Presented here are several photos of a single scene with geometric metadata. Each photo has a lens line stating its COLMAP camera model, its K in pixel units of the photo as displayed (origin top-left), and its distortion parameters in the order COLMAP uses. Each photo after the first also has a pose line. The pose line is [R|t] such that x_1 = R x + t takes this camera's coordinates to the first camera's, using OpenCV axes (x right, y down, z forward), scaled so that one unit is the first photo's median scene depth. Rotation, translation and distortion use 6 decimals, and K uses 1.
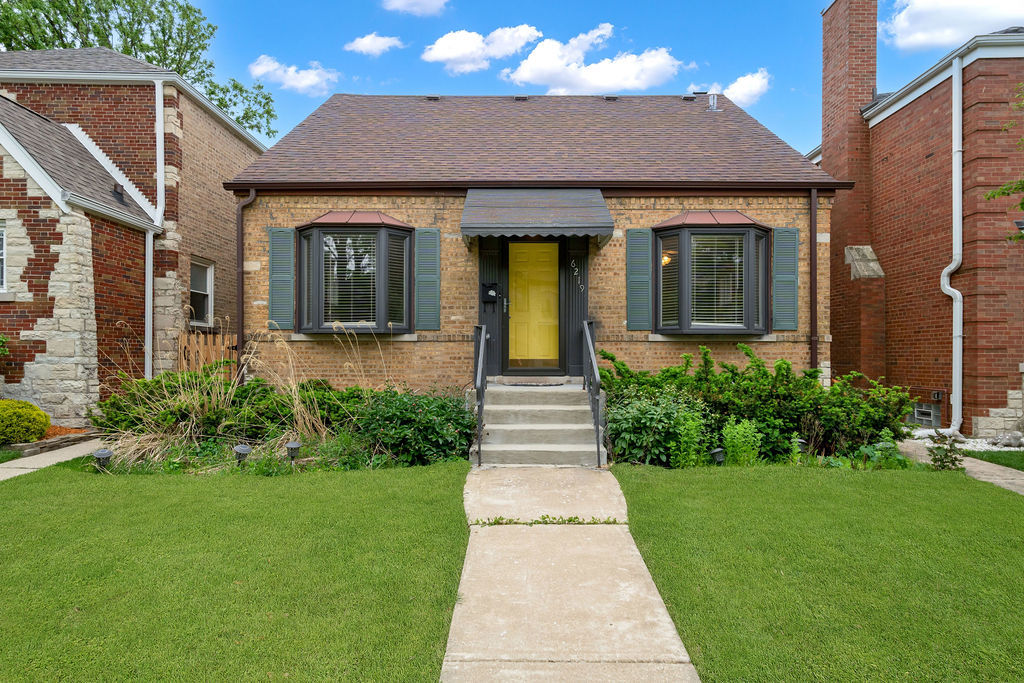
lens RADIAL K [[579.0, 0, 512.5], [0, 579.0, 346.6], [0, 0, 1]] dist [0.020189, -0.002151]
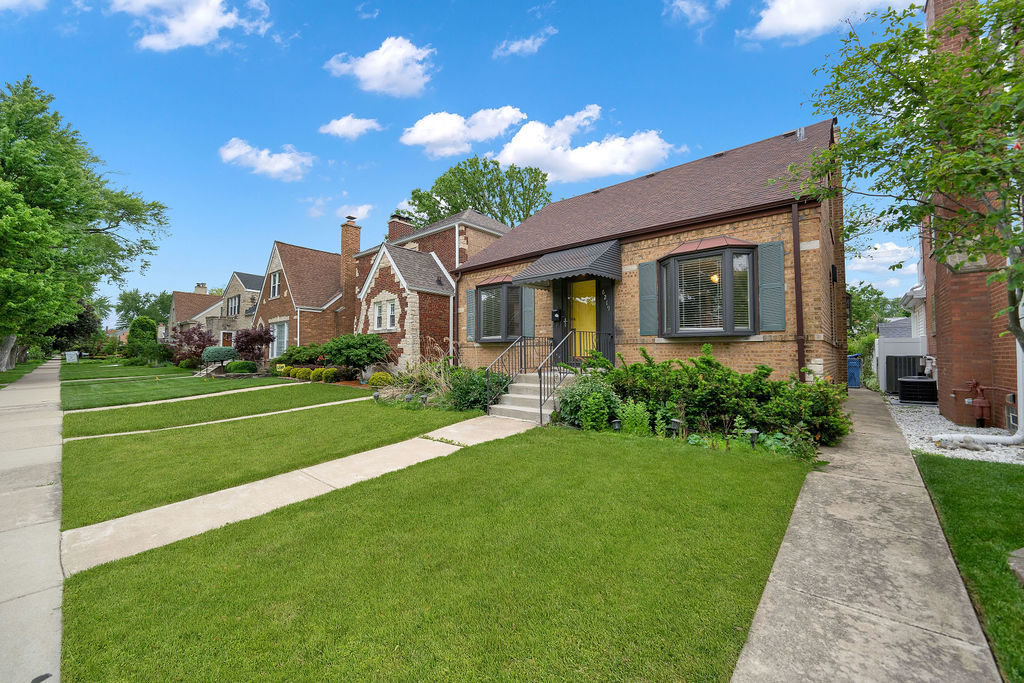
lens RADIAL K [[387.0, 0, 519.0], [0, 387.0, 340.0], [0, 0, 1]] dist [-0.011967, -0.000011]
pose [[0.766259, -0.025492, -0.642026, 0.568868], [0.010002, 0.999565, -0.027751, 0.005082], [0.642454, 0.014843, 0.766180, 0.099607]]
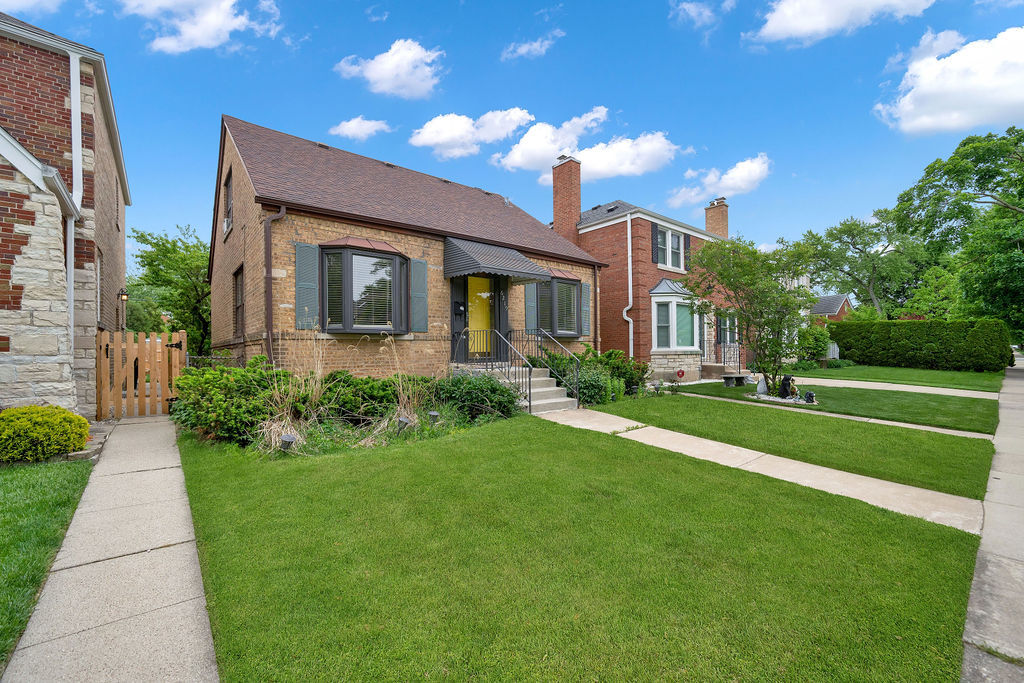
lens RADIAL K [[417.1, 0, 509.6], [0, 417.1, 345.9], [0, 0, 1]] dist [-0.003218, 0.000325]
pose [[0.769246, -0.003294, 0.638944, -0.623264], [0.002031, 0.999994, 0.002710, 0.002860], [-0.638950, -0.000787, 0.769248, 0.081358]]
